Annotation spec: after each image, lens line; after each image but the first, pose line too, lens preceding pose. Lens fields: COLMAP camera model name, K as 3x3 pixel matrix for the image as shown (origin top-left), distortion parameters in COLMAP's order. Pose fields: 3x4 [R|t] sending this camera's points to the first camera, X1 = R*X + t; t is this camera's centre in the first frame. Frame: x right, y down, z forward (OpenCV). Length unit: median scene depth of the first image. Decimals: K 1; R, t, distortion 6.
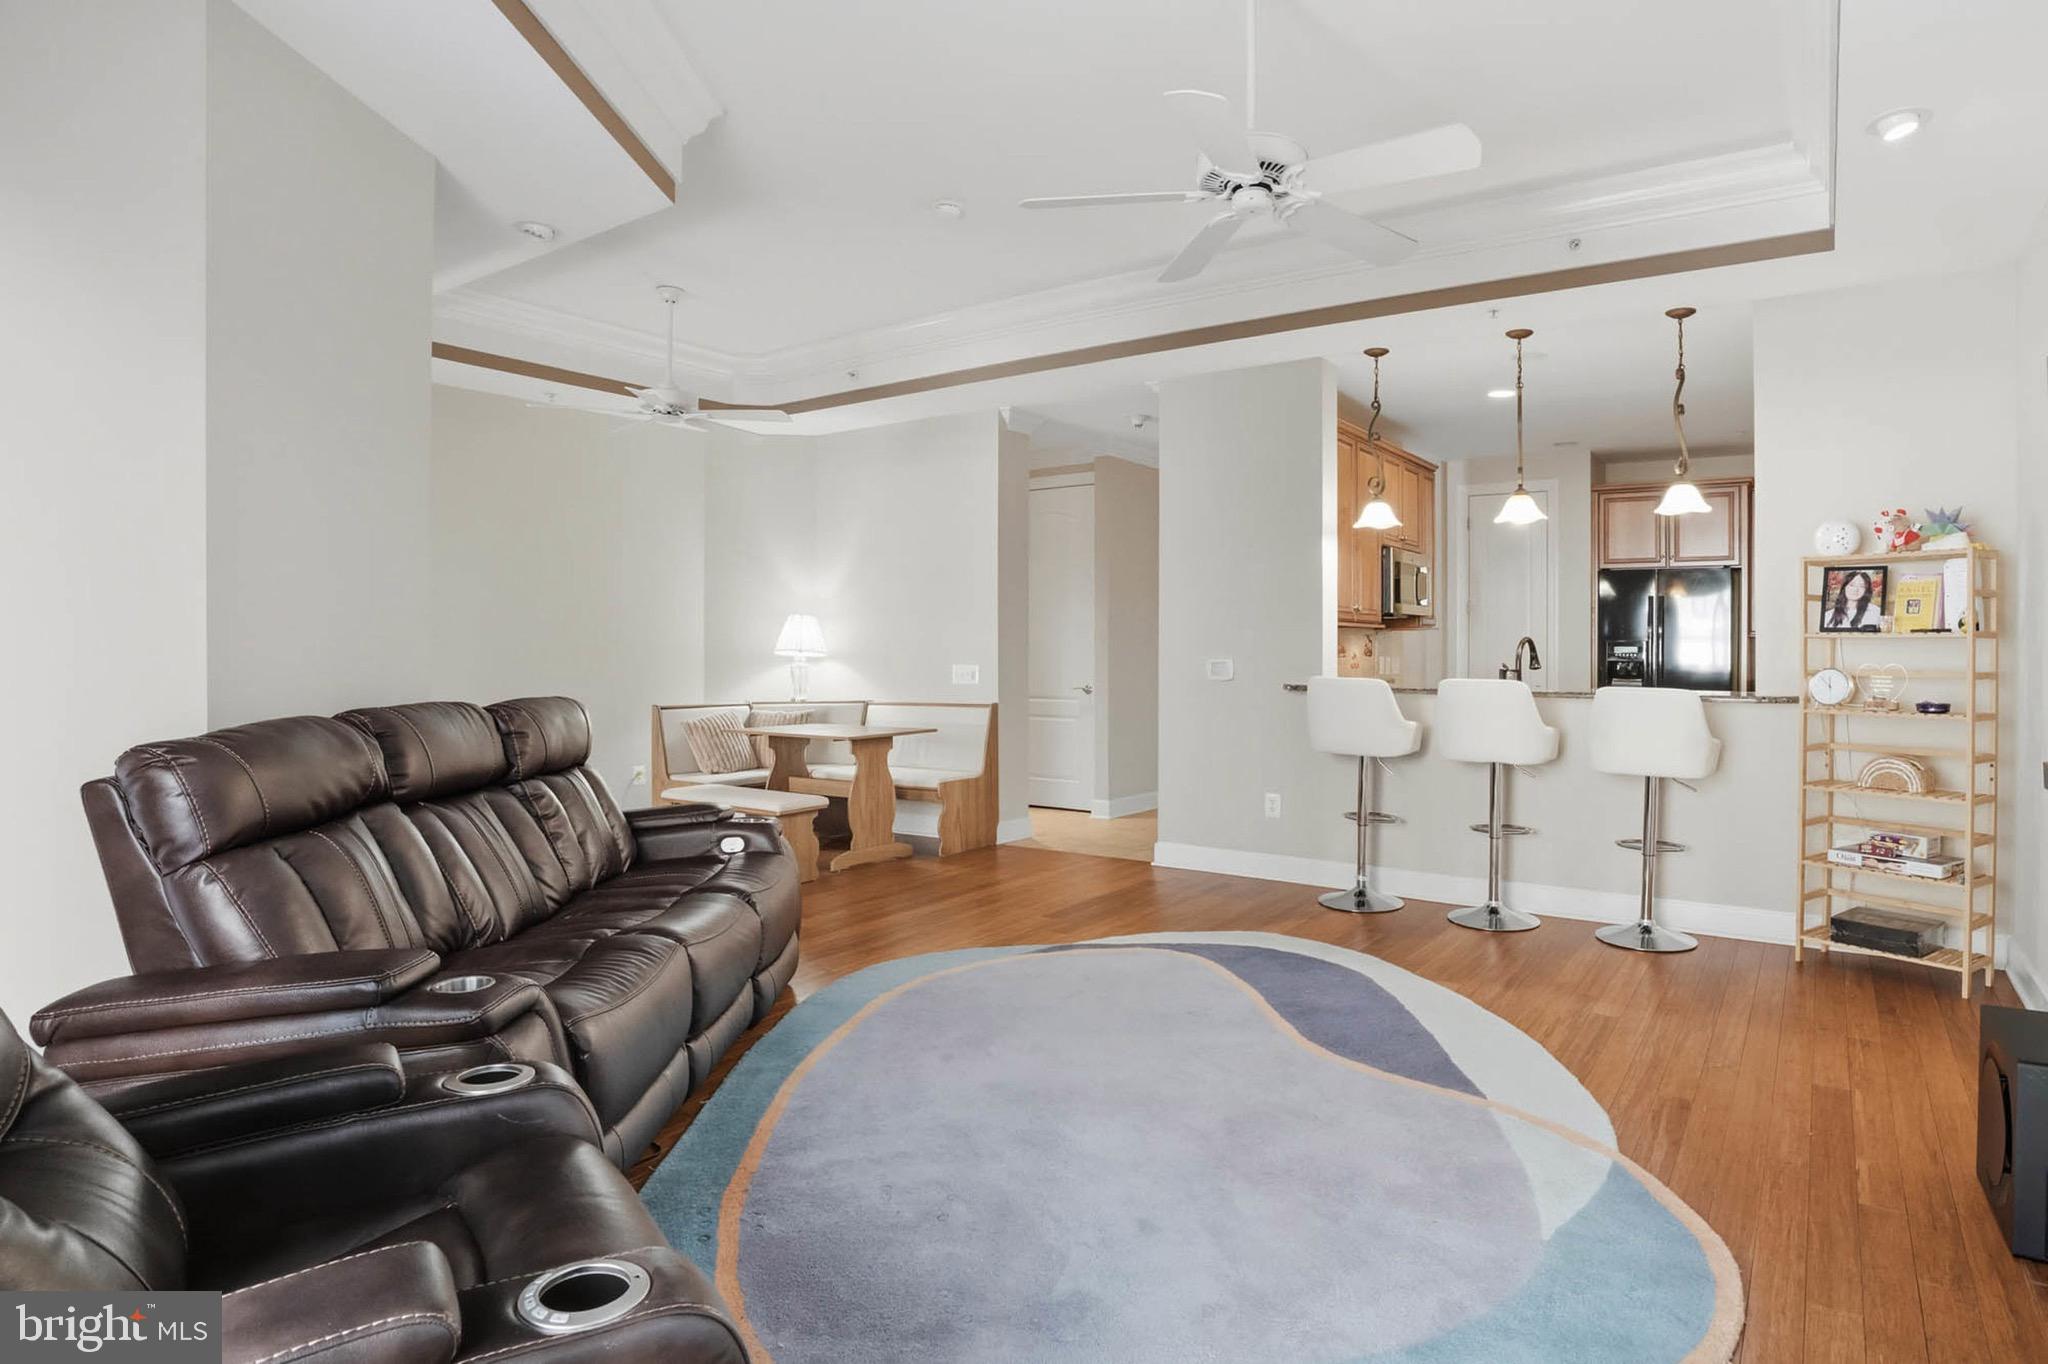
lens RADIAL K [[1001.7, 0, 1010.3], [0, 1001.7, 673.6], [0, 0, 1]] dist [-0.038264, 0.000086]
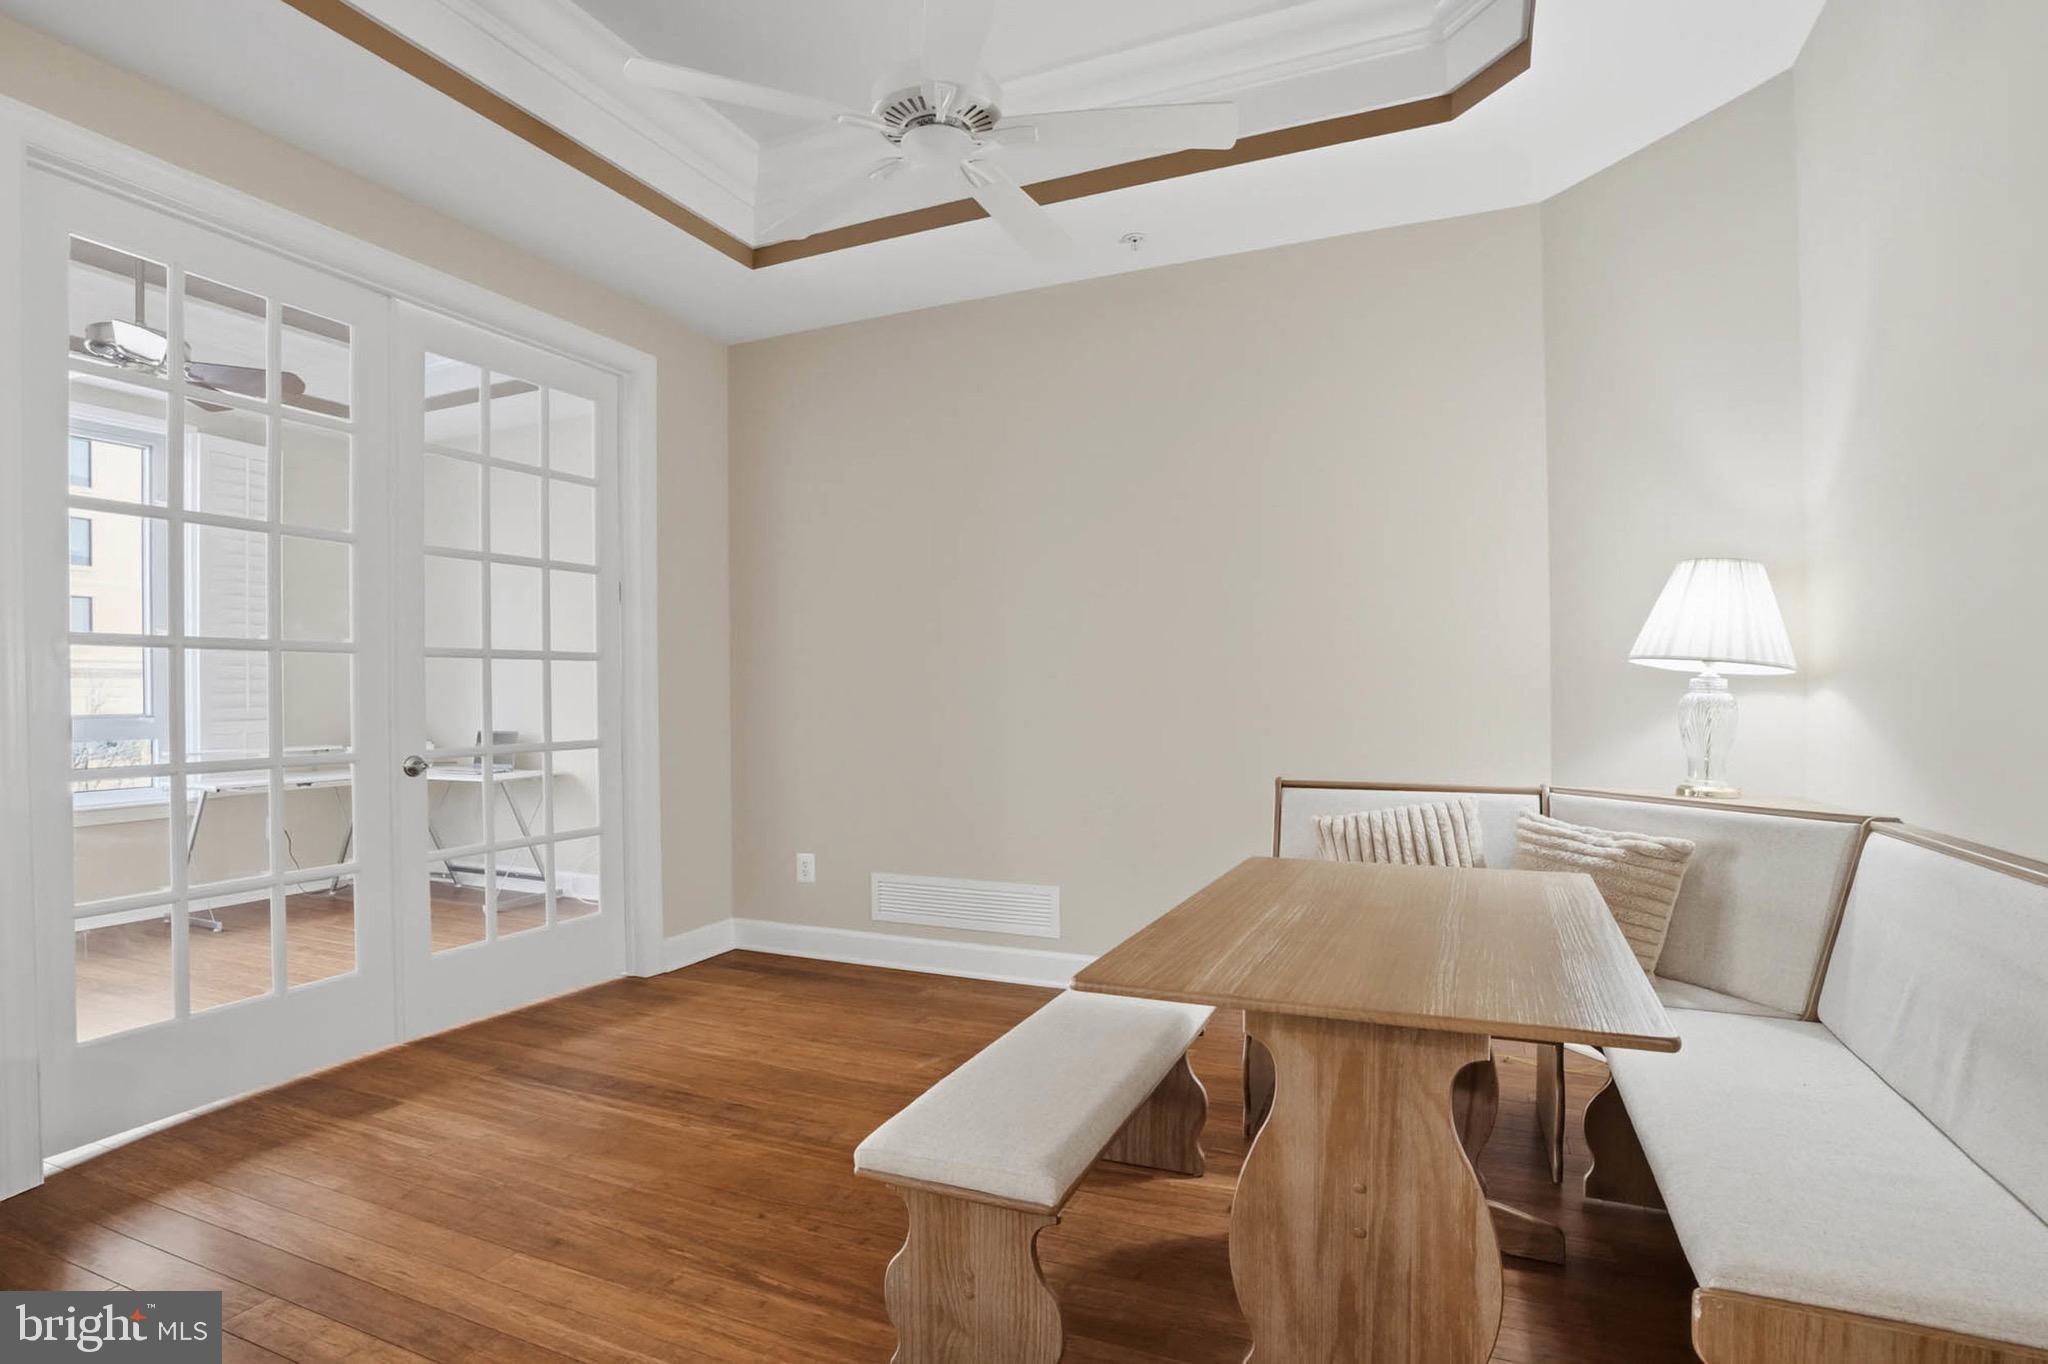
lens RADIAL K [[1001.7, 0, 1010.3], [0, 1001.7, 673.6], [0, 0, 1]] dist [-0.038264, 0.000086]
pose [[0.289117, -0.019852, -0.957088, 0.062258], [-0.011399, 0.999643, -0.024178, -0.005677], [0.957226, 0.017901, 0.288788, 0.647172]]
